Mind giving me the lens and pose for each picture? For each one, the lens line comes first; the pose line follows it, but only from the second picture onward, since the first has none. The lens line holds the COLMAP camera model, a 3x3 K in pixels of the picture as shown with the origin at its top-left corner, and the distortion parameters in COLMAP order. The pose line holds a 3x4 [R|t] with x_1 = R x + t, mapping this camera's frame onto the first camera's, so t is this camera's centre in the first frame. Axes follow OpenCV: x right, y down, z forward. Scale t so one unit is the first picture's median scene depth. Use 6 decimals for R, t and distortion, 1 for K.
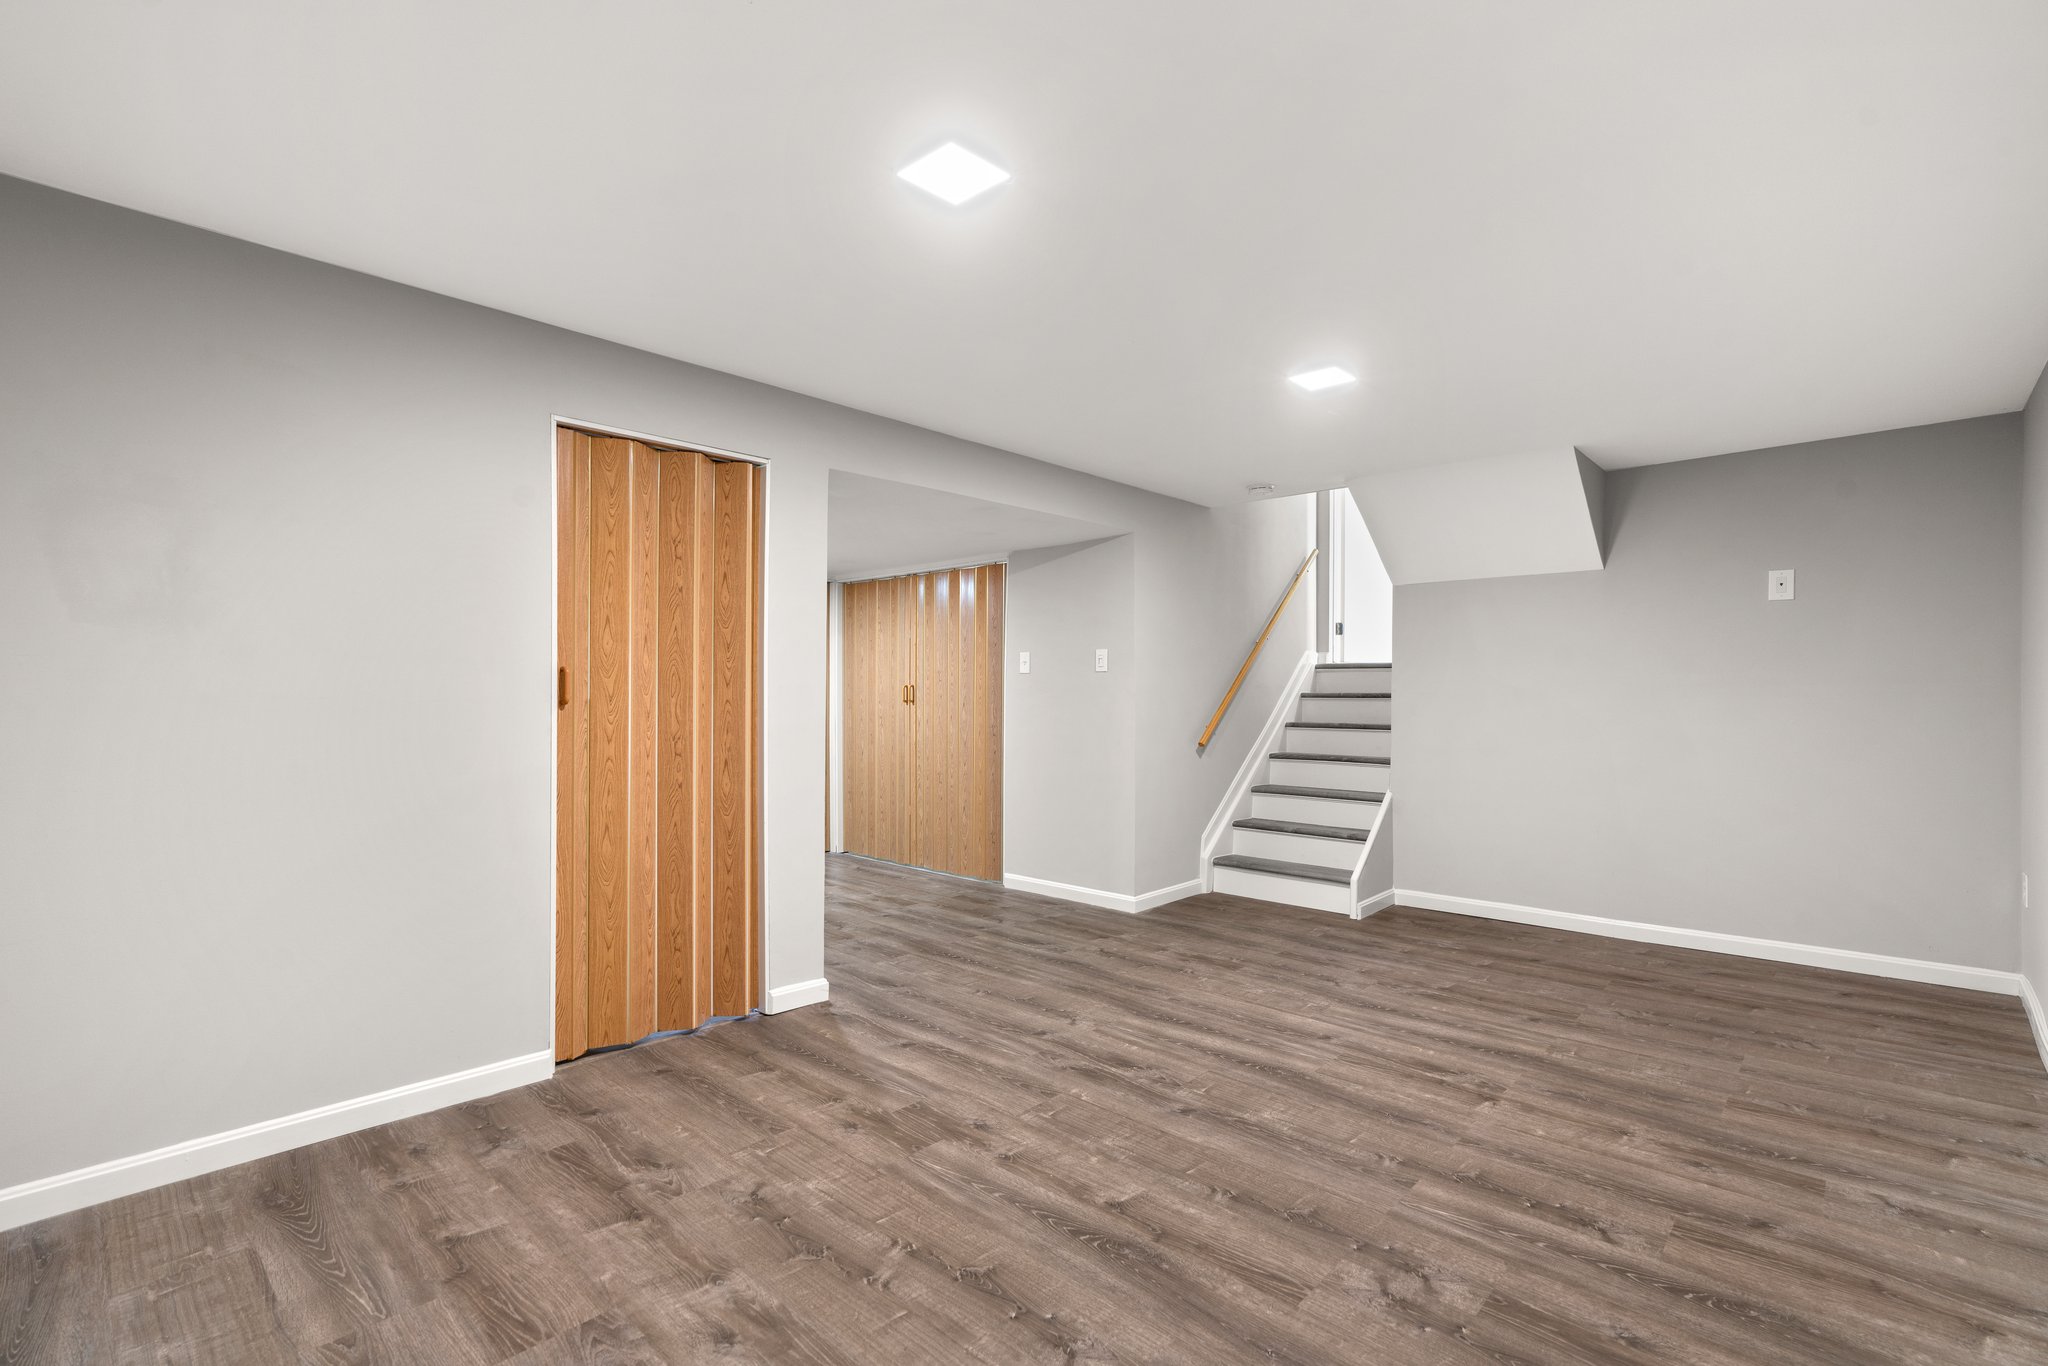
lens RADIAL K [[925.6, 0, 1026.4], [0, 925.6, 689.3], [0, 0, 1]] dist [-0.009792, 0.004088]
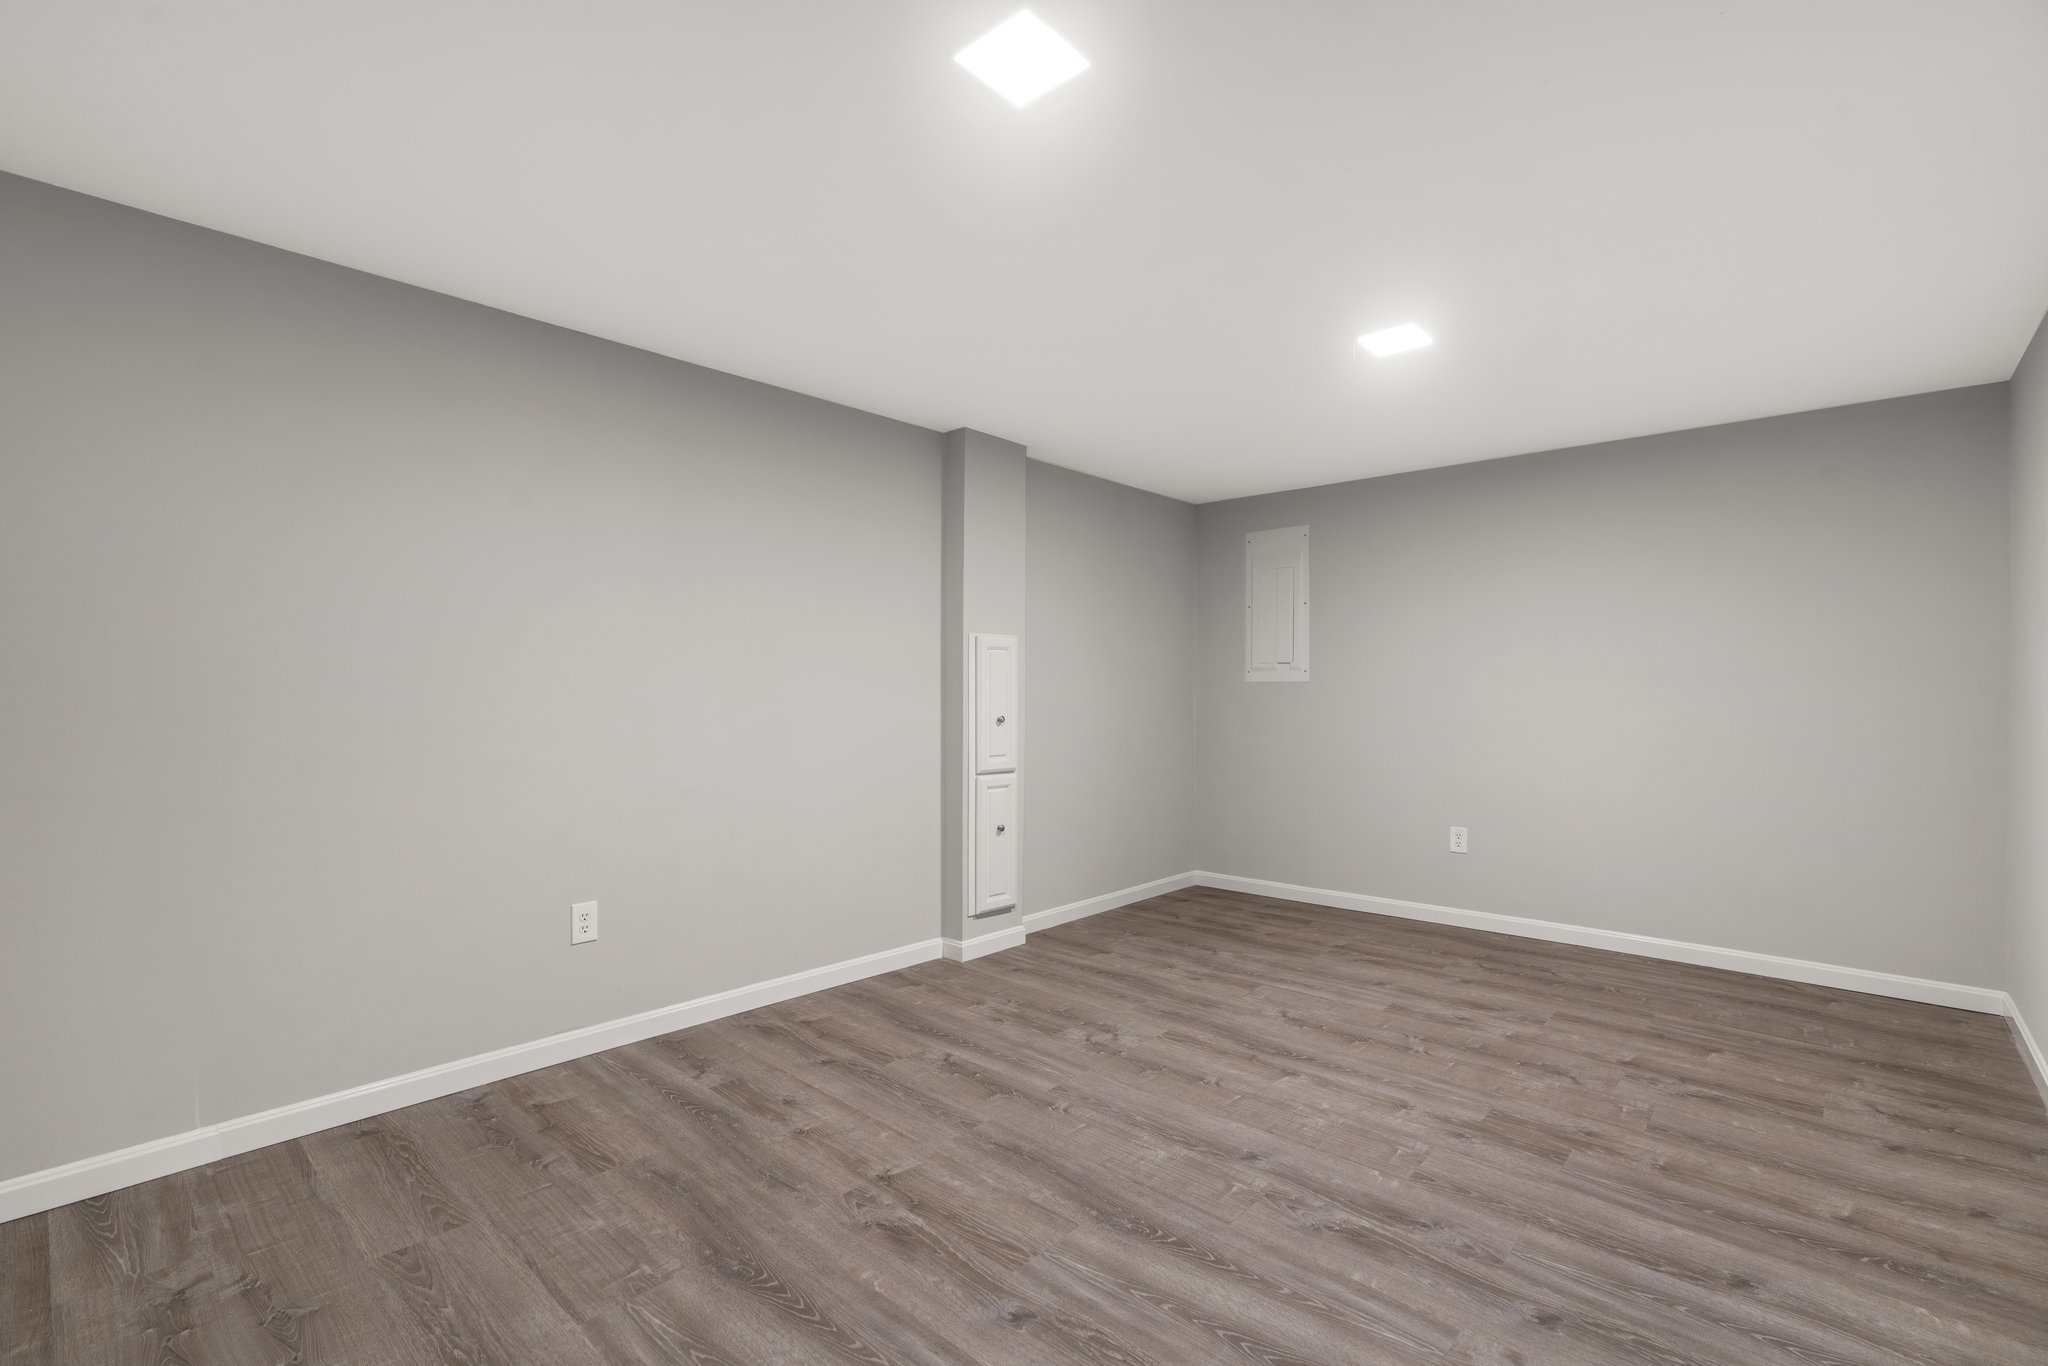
lens RADIAL K [[925.6, 0, 1017.2], [0, 925.6, 681.1], [0, 0, 1]] dist [-0.009792, 0.004088]
pose [[-0.999958, -0.008121, -0.004135, 0.422030], [-0.008064, 0.999875, -0.013565, 0.013143], [0.004245, -0.013531, -0.999899, 1.970575]]
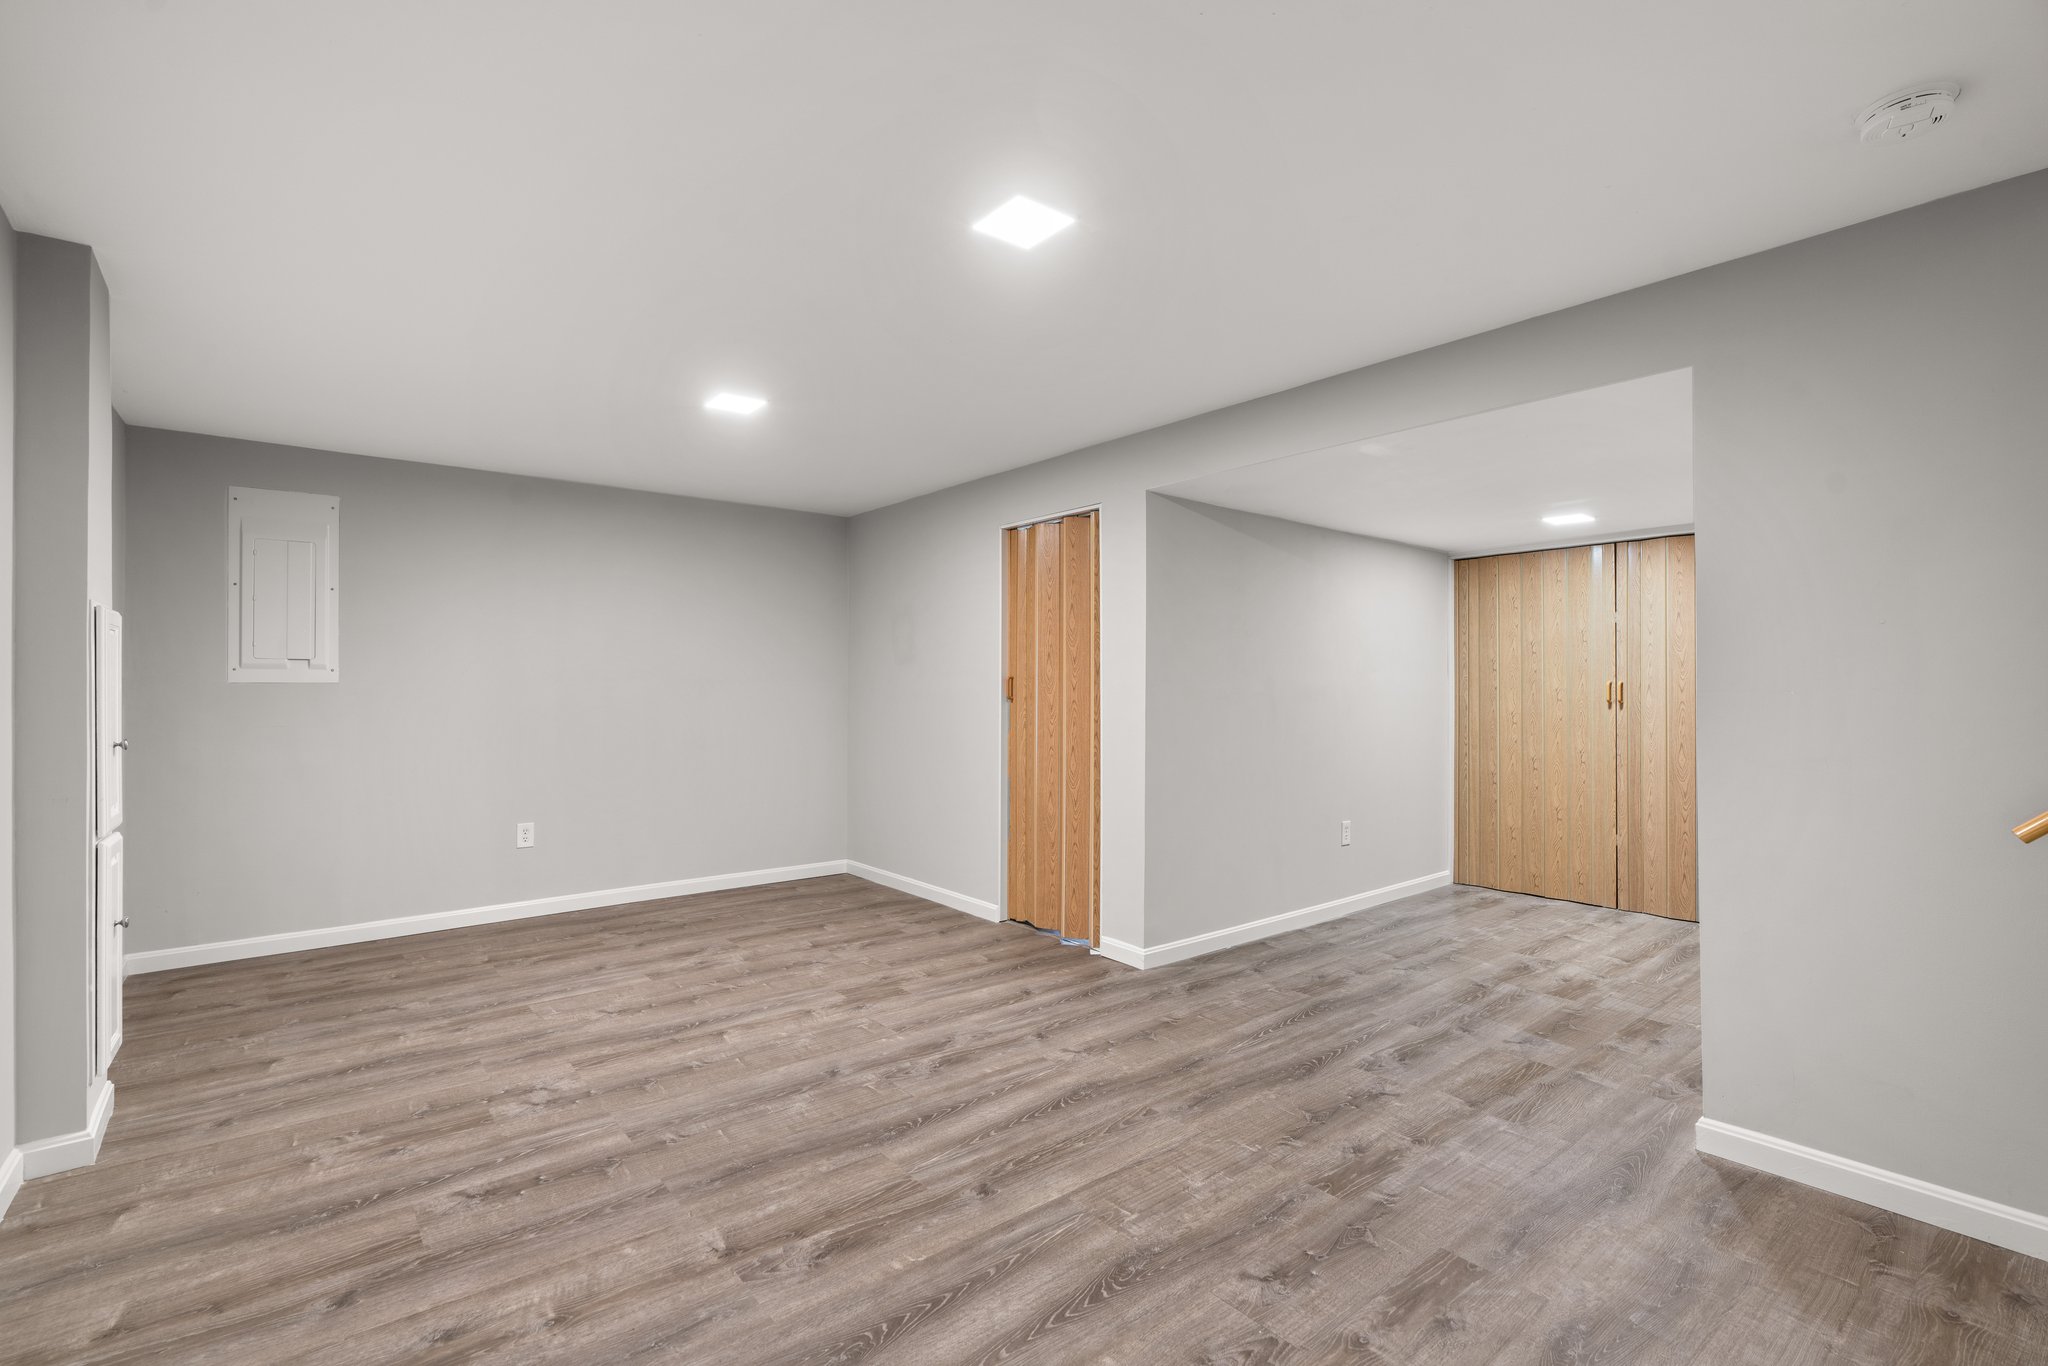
lens RADIAL K [[925.6, 0, 1020.7], [0, 925.6, 687.6], [0, 0, 1]] dist [-0.009792, 0.004088]
pose [[-0.141626, -0.007075, -0.989895, 1.282640], [0.003729, 0.999964, -0.007681, 0.008002], [0.989913, -0.004779, -0.141594, 1.434599]]
